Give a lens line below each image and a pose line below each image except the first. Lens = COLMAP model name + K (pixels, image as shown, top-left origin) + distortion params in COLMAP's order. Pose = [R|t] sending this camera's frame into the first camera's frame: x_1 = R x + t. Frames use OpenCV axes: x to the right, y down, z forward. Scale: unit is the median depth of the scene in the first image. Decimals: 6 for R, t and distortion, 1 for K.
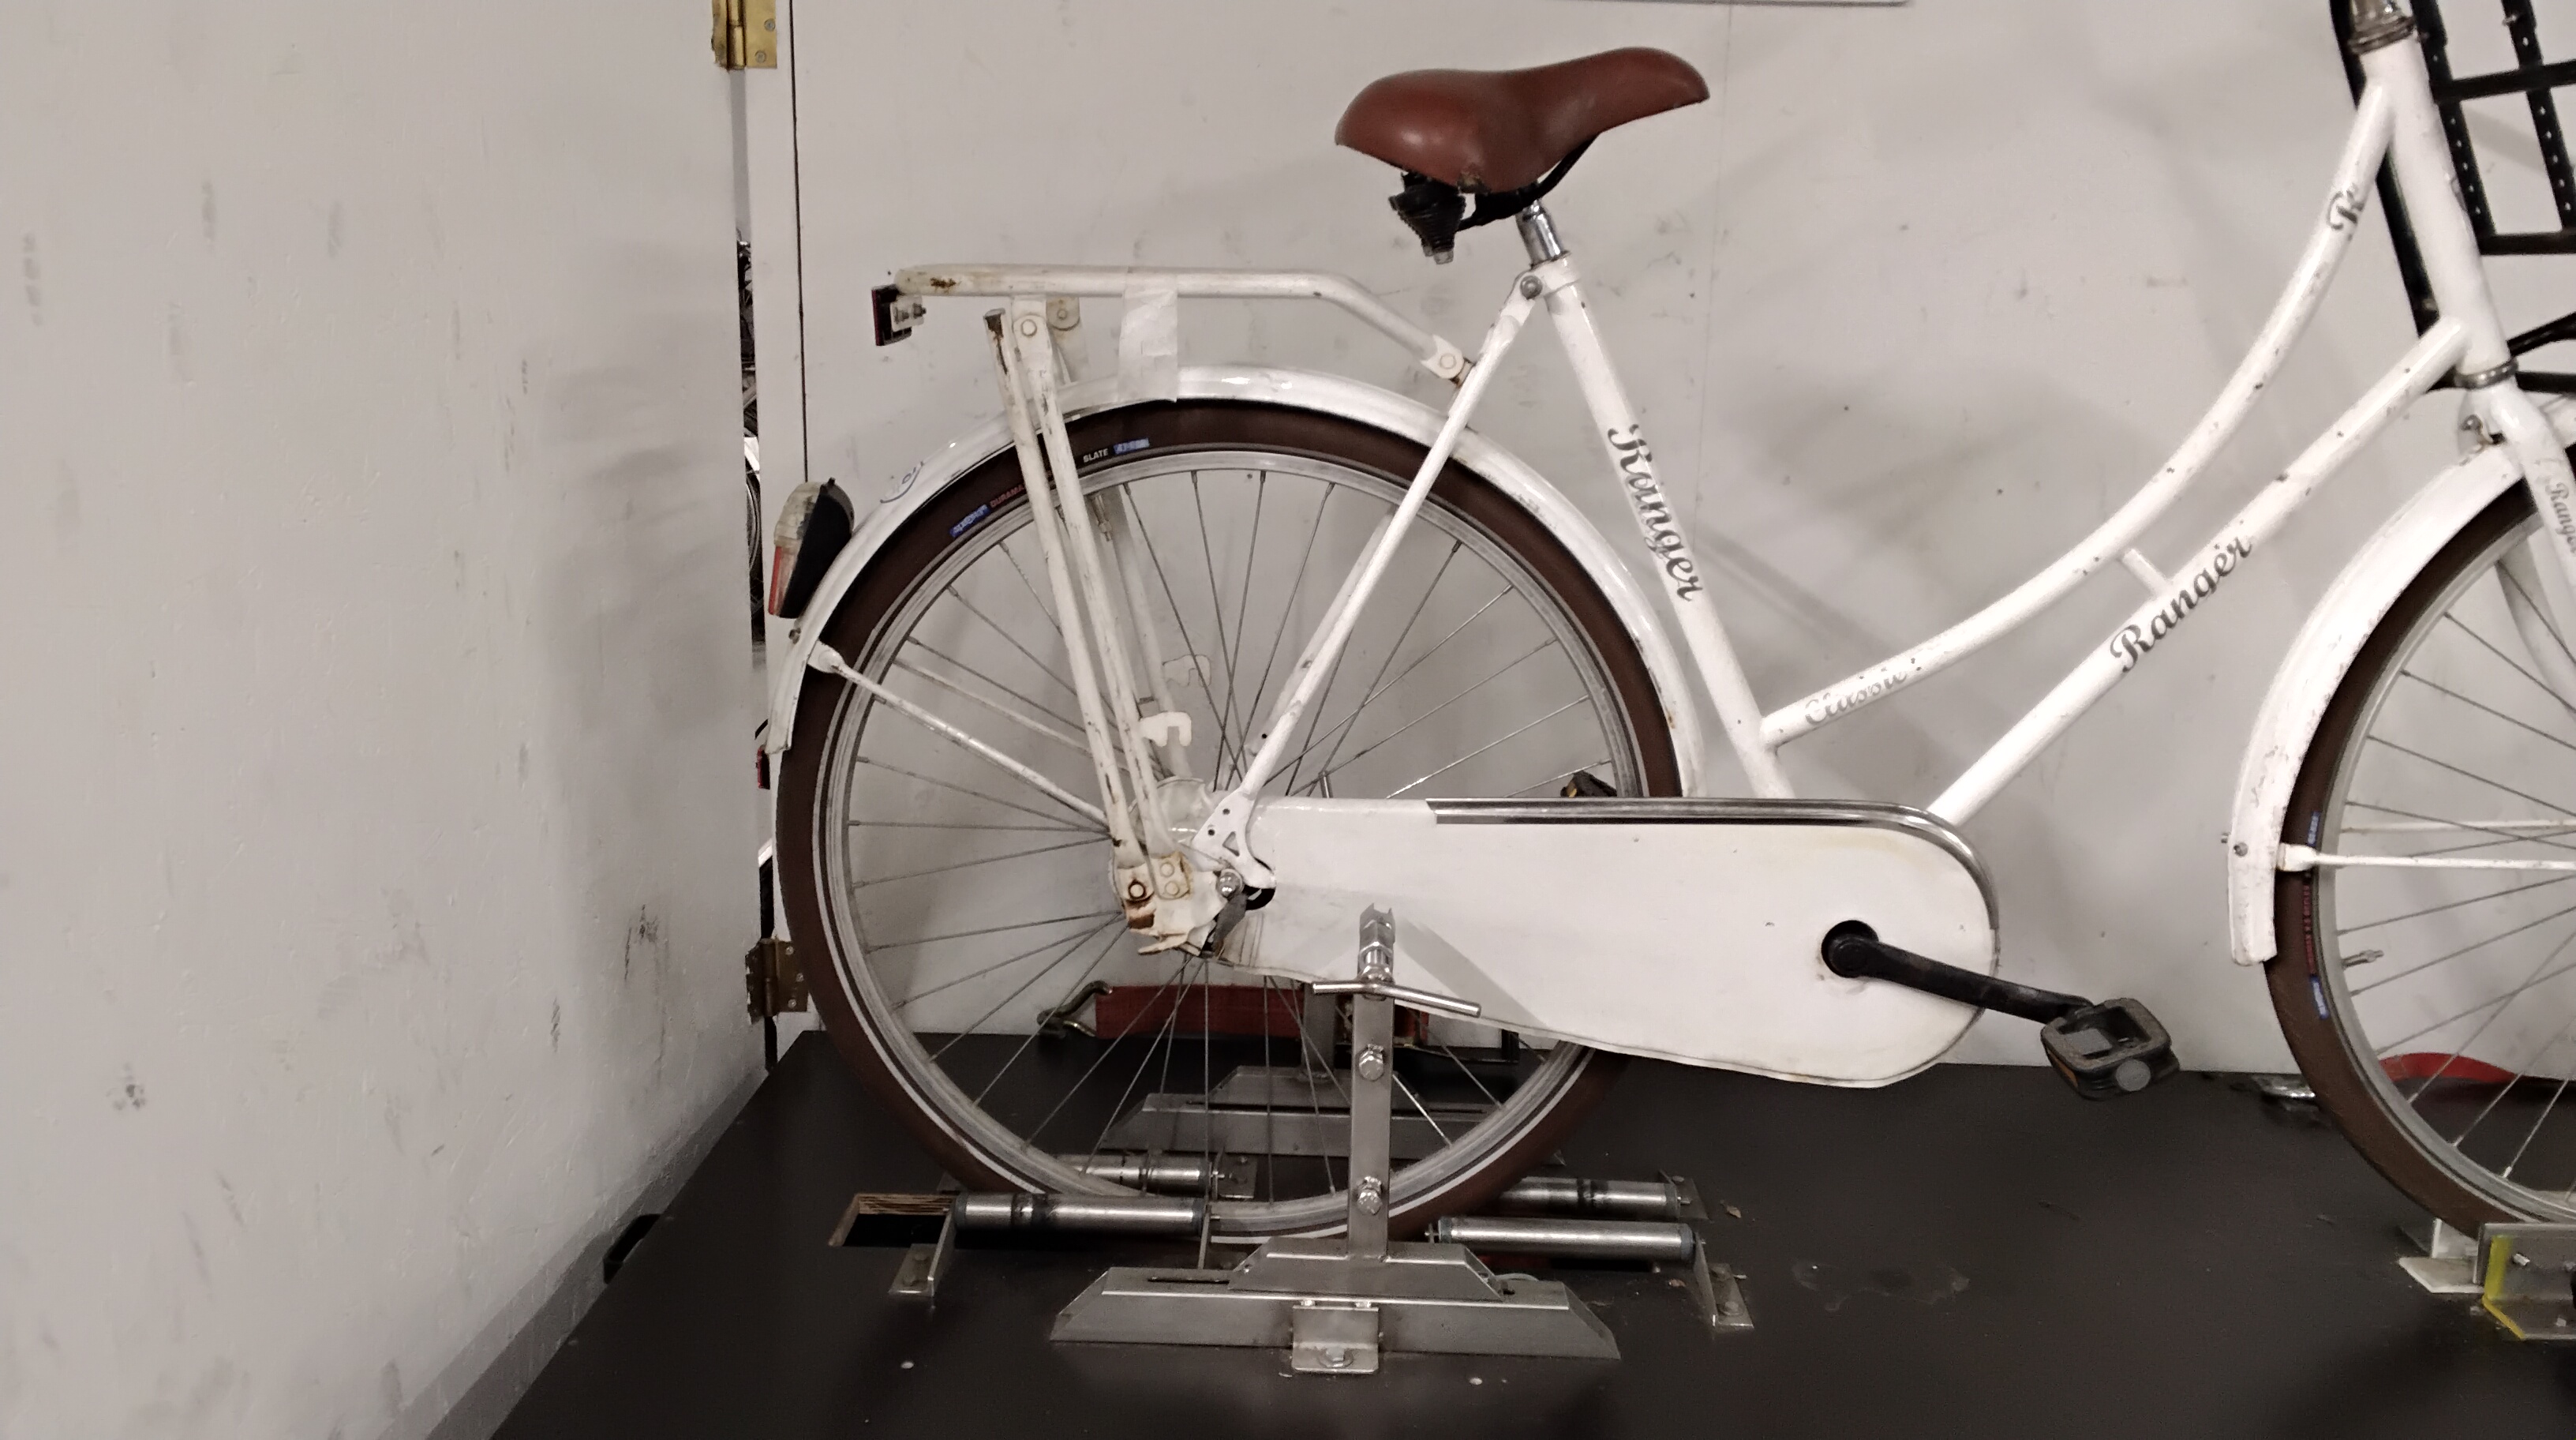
lens RADIAL K [[2032.1, 0, 1302.3], [0, 2032.1, 720.9], [0, 0, 1]] dist [0.105783, -0.159099]
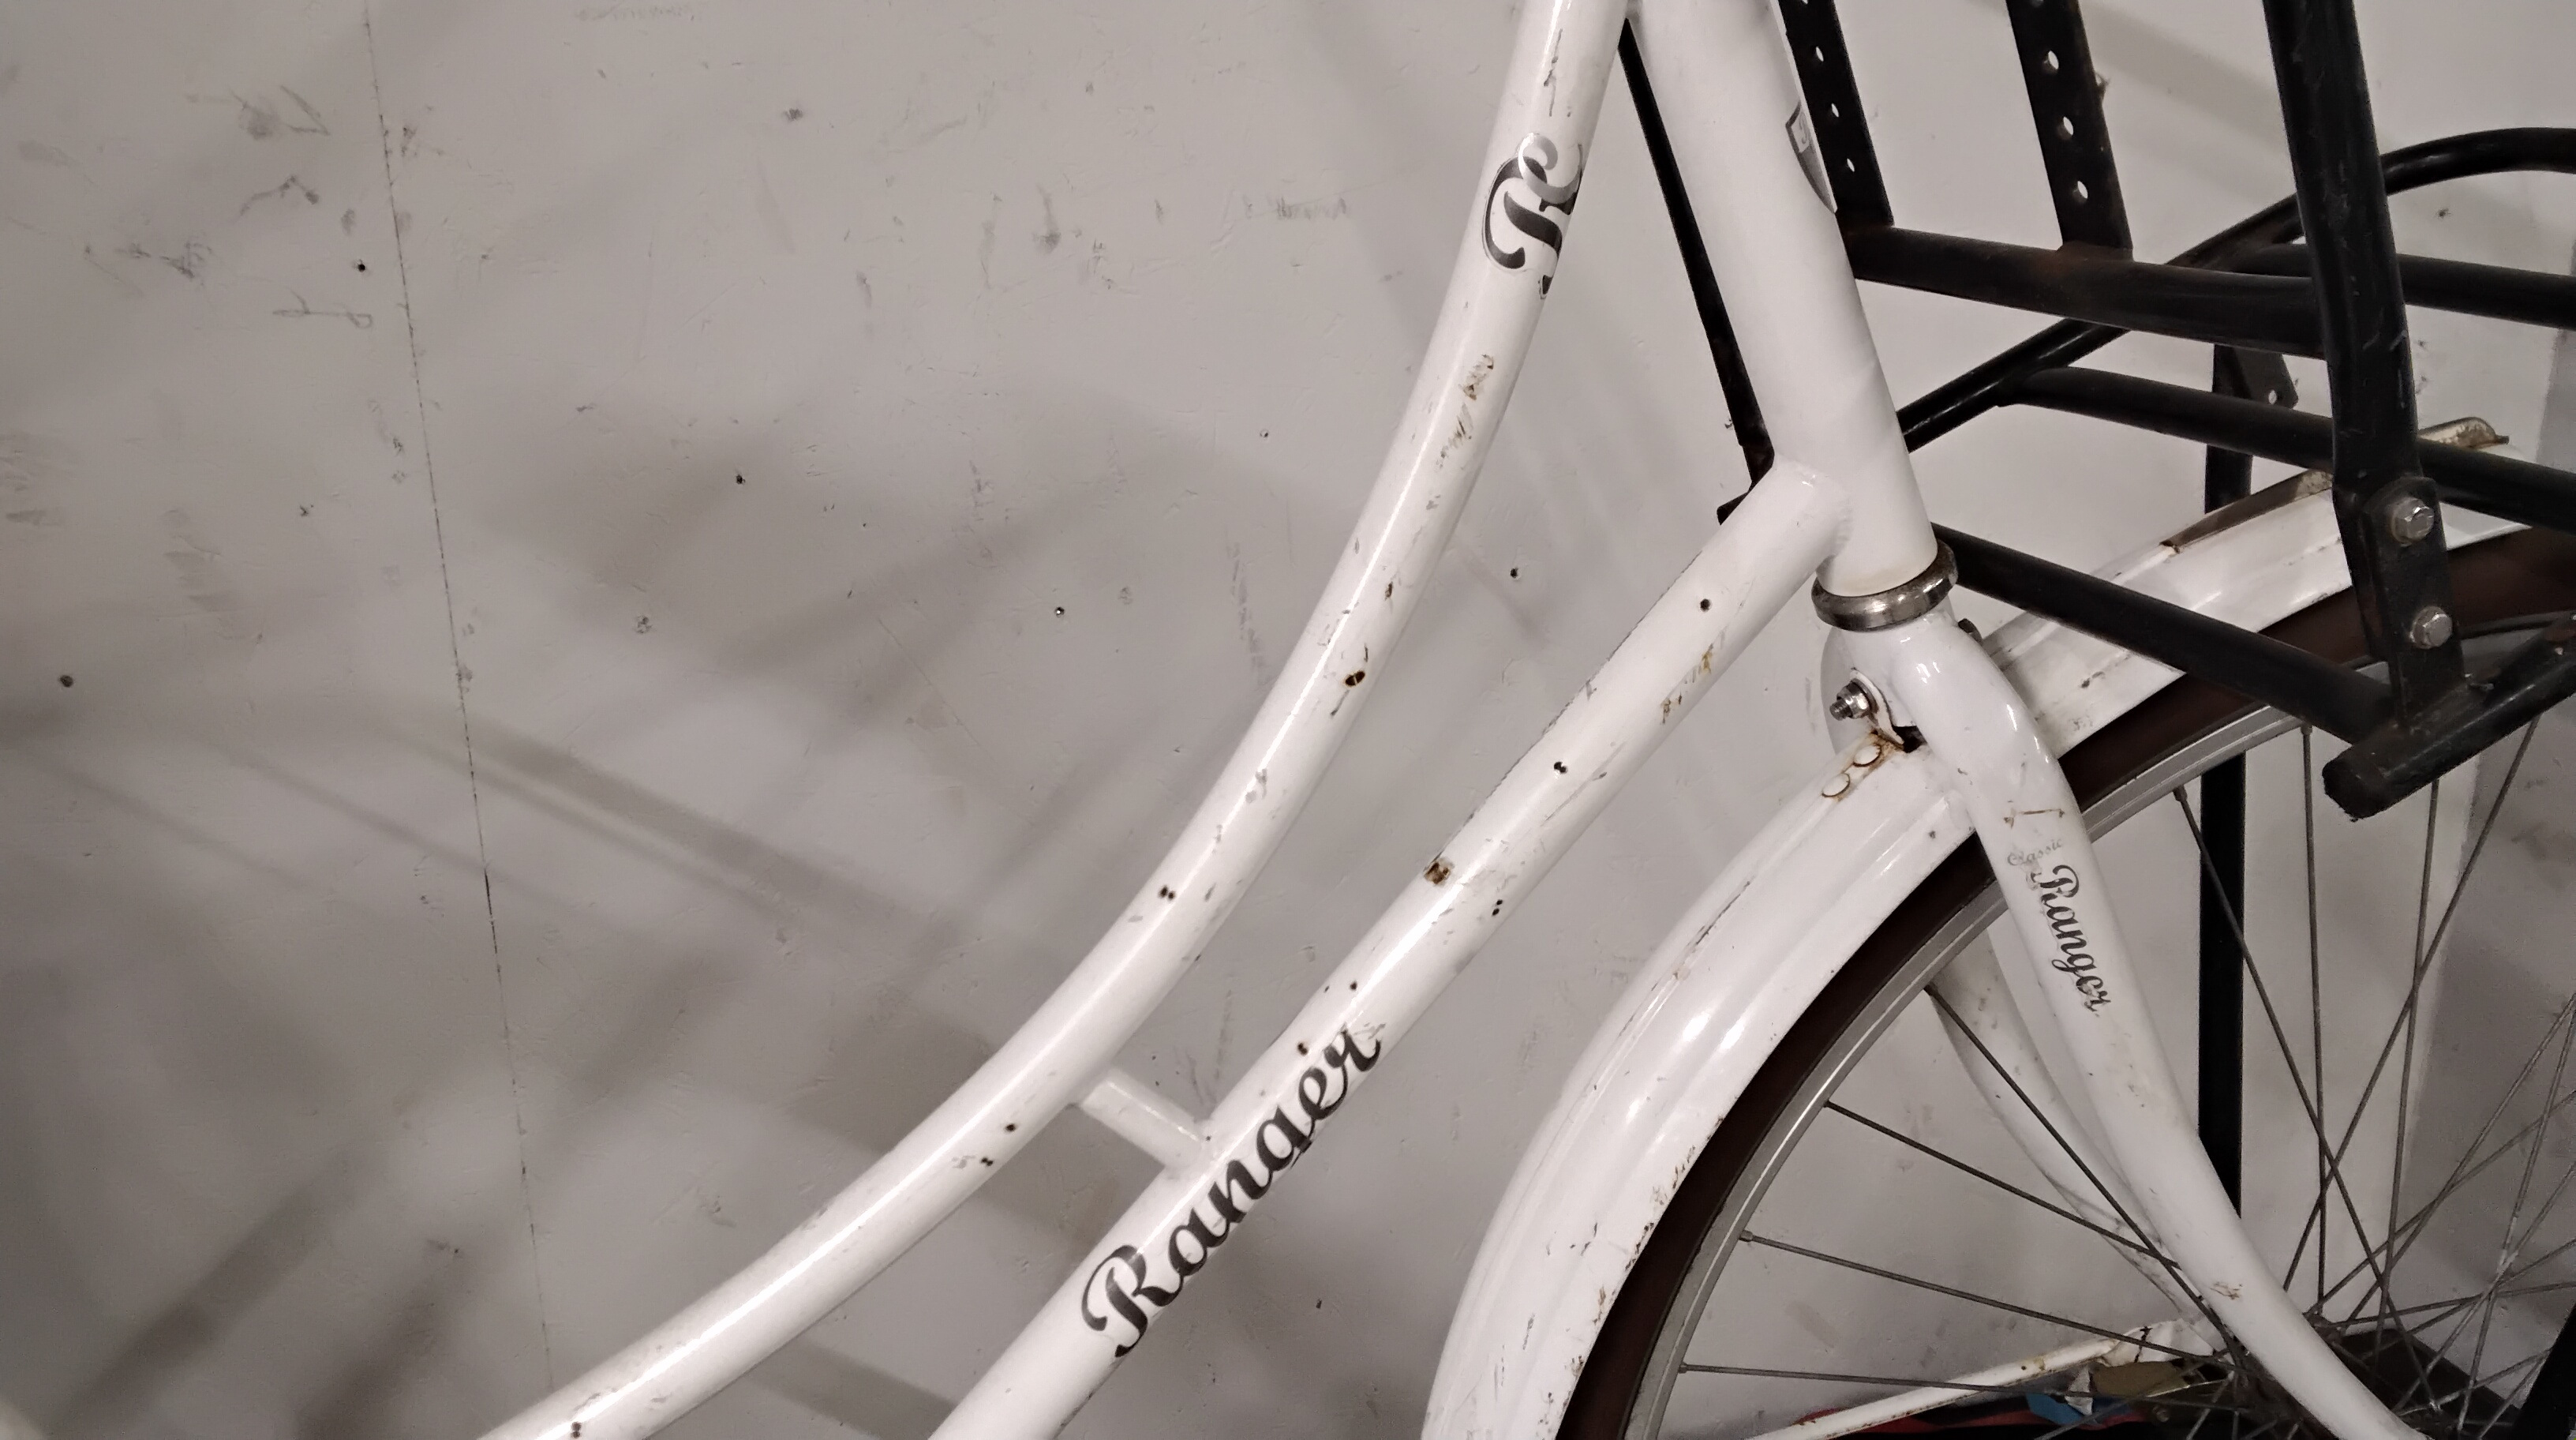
lens RADIAL K [[2032.1, 0, 1307.9], [0, 2032.1, 726.7], [0, 0, 1]] dist [0.105783, -0.159099]
pose [[0.959865, -0.110494, 0.257779, 0.346001], [0.076224, 0.987302, 0.139369, -0.200046], [-0.269905, -0.114127, 0.956100, 0.622012]]
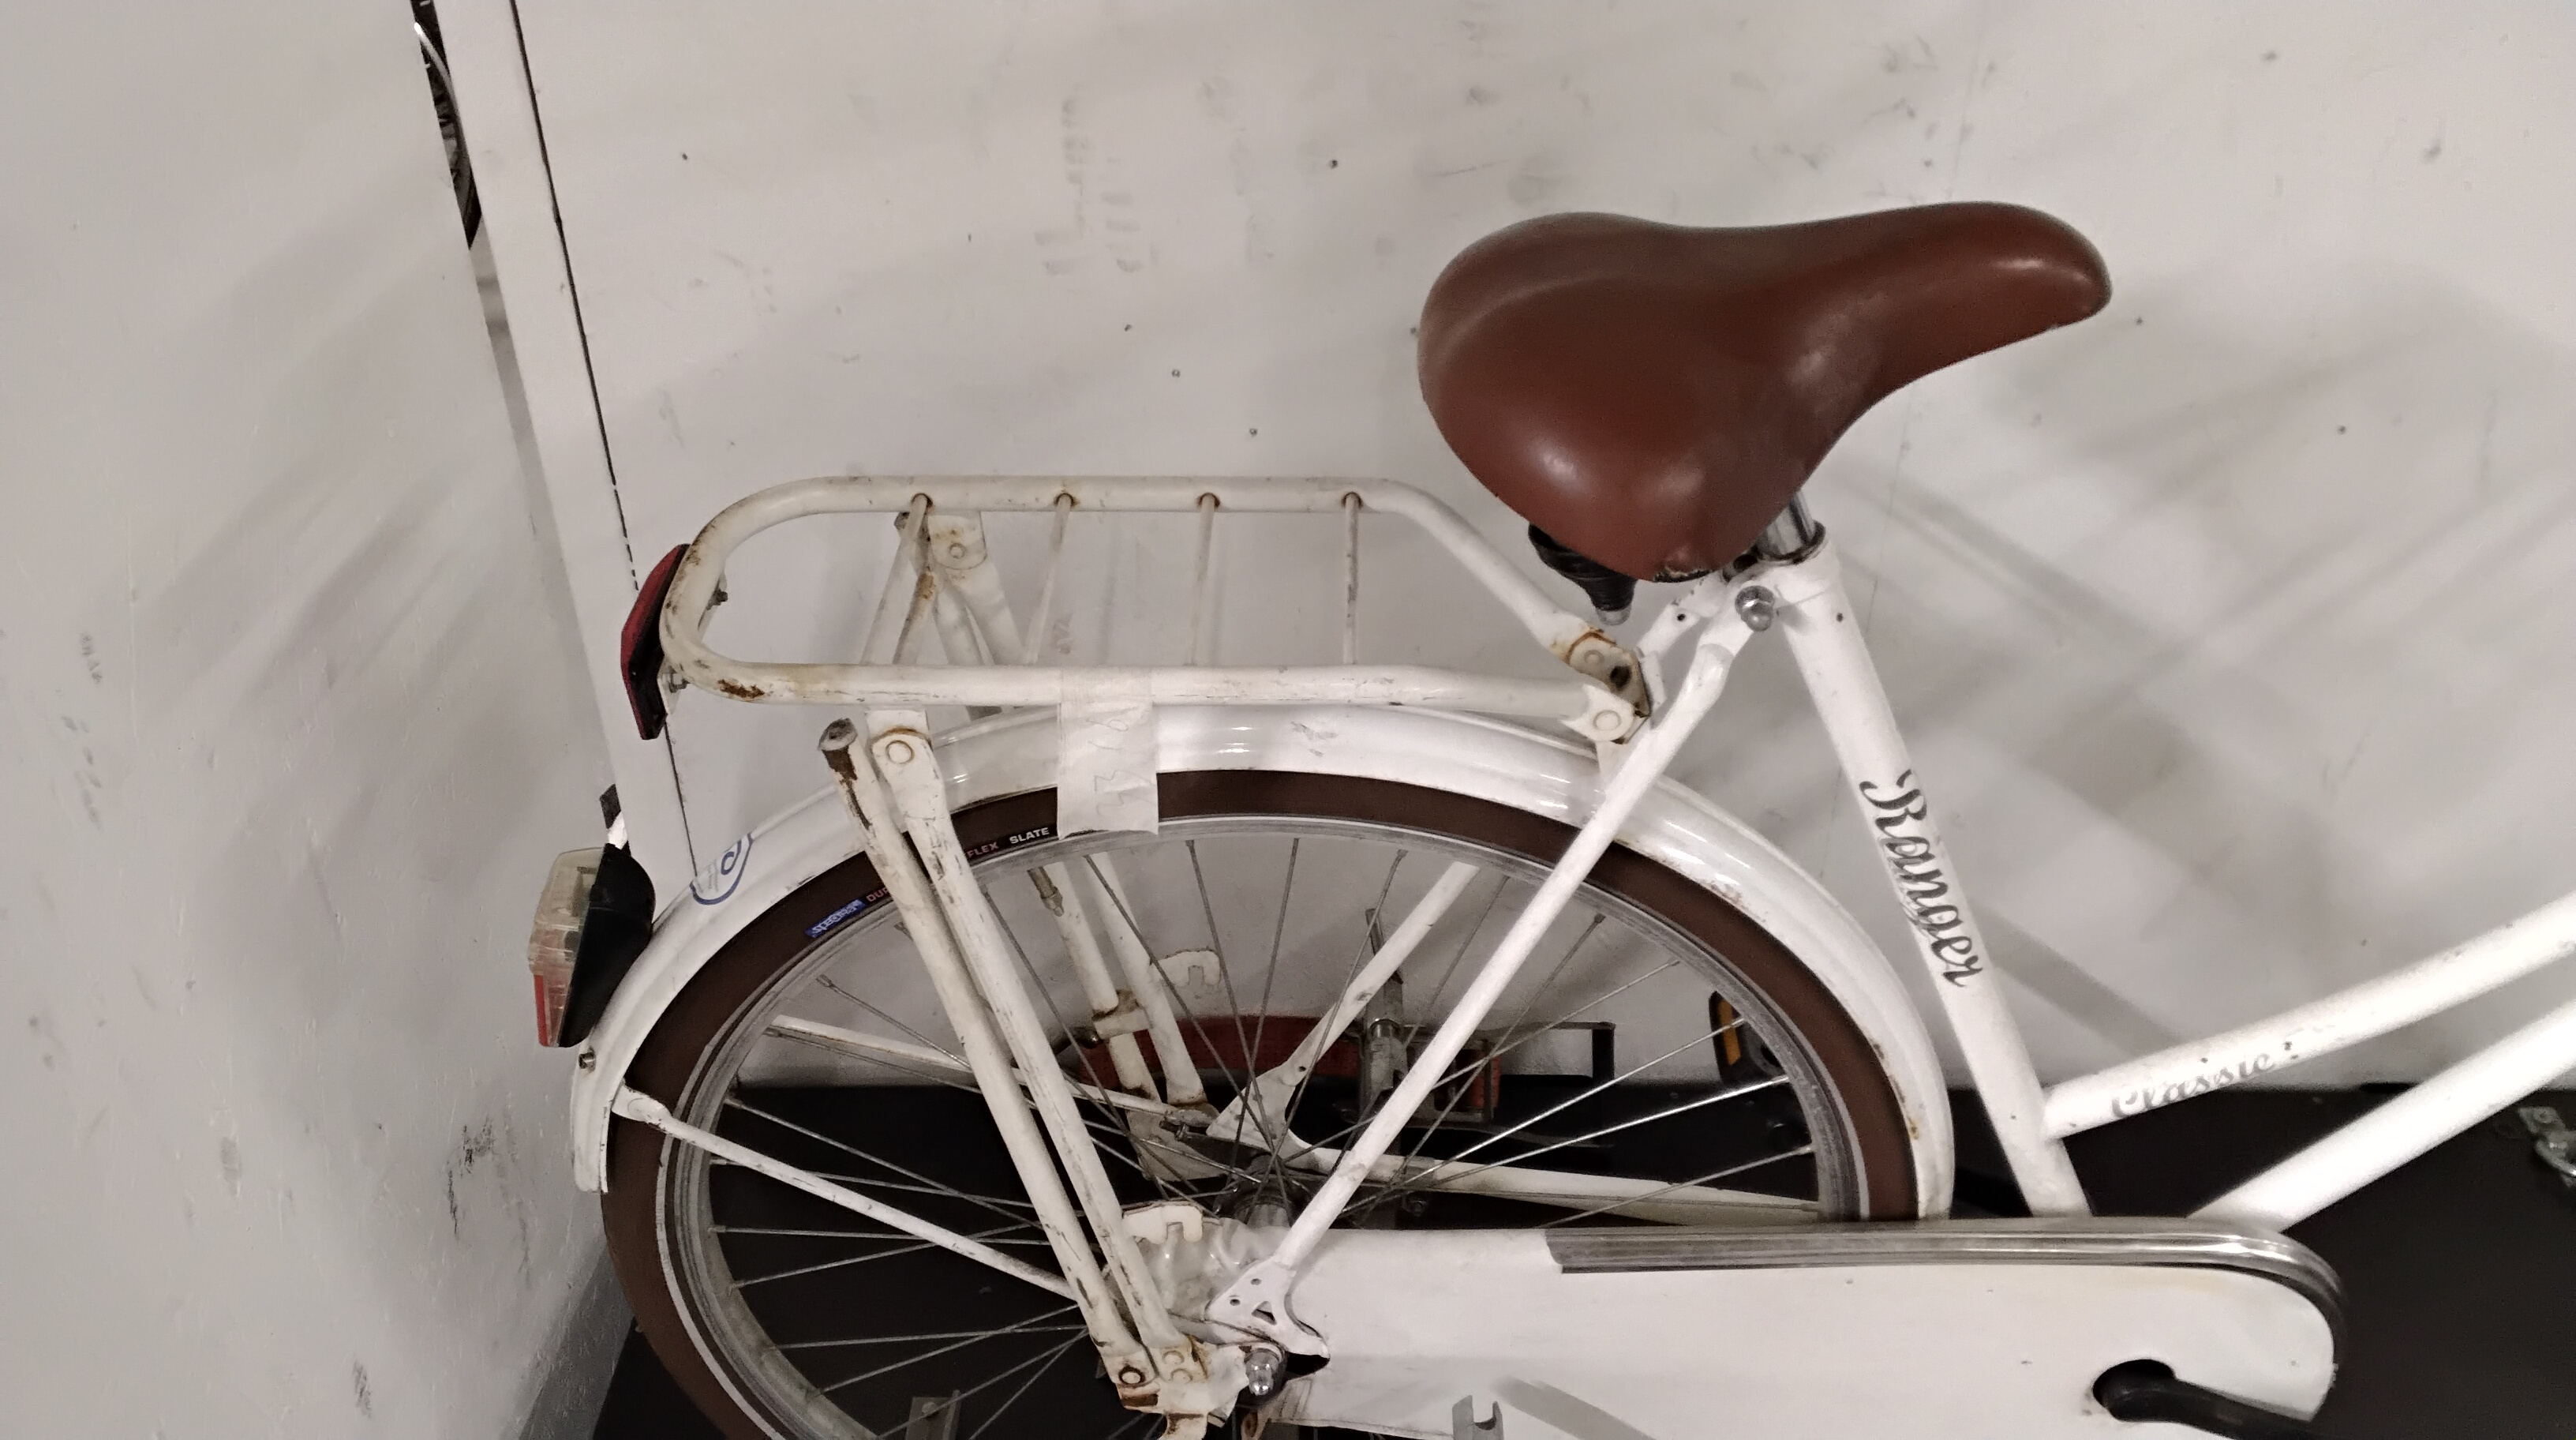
lens RADIAL K [[2062.6, 0, 1300.2], [0, 2062.6, 721.6], [0, 0, 1]] dist [0.059502, -0.080353]
pose [[0.999623, -0.027042, 0.004704, -0.020778], [0.023166, 0.923118, 0.383819, -0.393947], [-0.014722, -0.383565, 0.923397, 0.427257]]
